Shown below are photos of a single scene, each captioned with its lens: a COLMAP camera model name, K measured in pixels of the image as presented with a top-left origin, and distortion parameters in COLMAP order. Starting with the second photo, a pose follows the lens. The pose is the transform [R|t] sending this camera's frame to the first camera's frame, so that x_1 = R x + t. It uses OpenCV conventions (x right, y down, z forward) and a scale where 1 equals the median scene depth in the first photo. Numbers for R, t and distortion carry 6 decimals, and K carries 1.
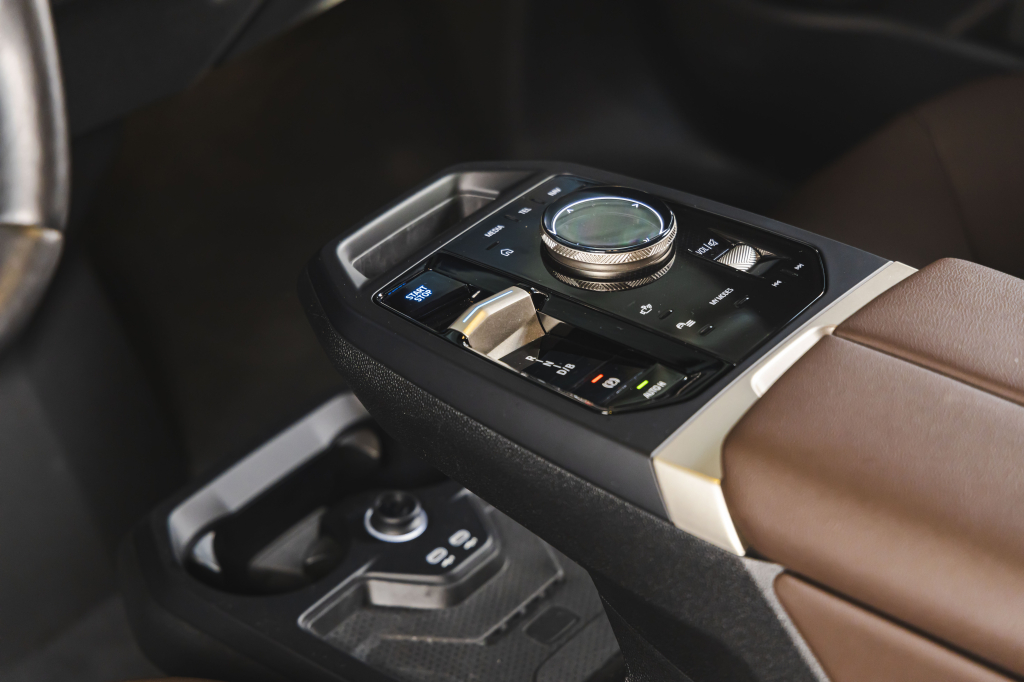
lens RADIAL K [[2543.0, 0, 512.0], [0, 2543.0, 341.0], [0, 0, 1]] dist [0.012917, -0.011859]
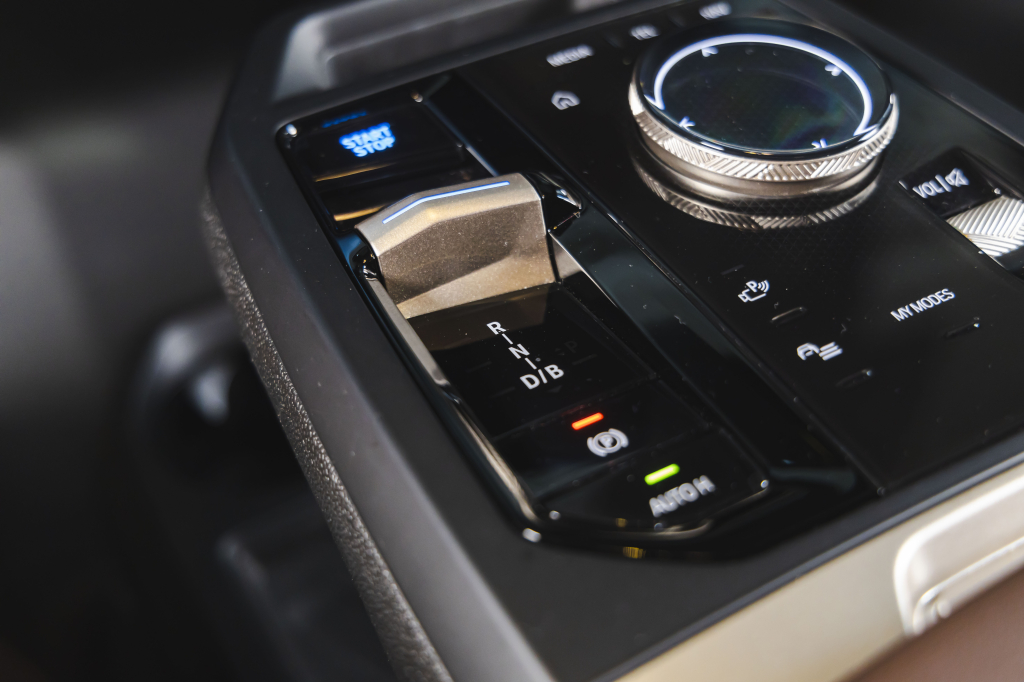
lens RADIAL K [[1492.6, 0, 512.0], [0, 1492.6, 341.0], [0, 0, 1]] dist [-0.029131, 0.012779]
pose [[0.930379, 0.272687, -0.245025, 0.080418], [-0.225365, 0.952591, 0.204405, -0.049772], [0.289147, -0.134954, 0.947724, 0.712522]]
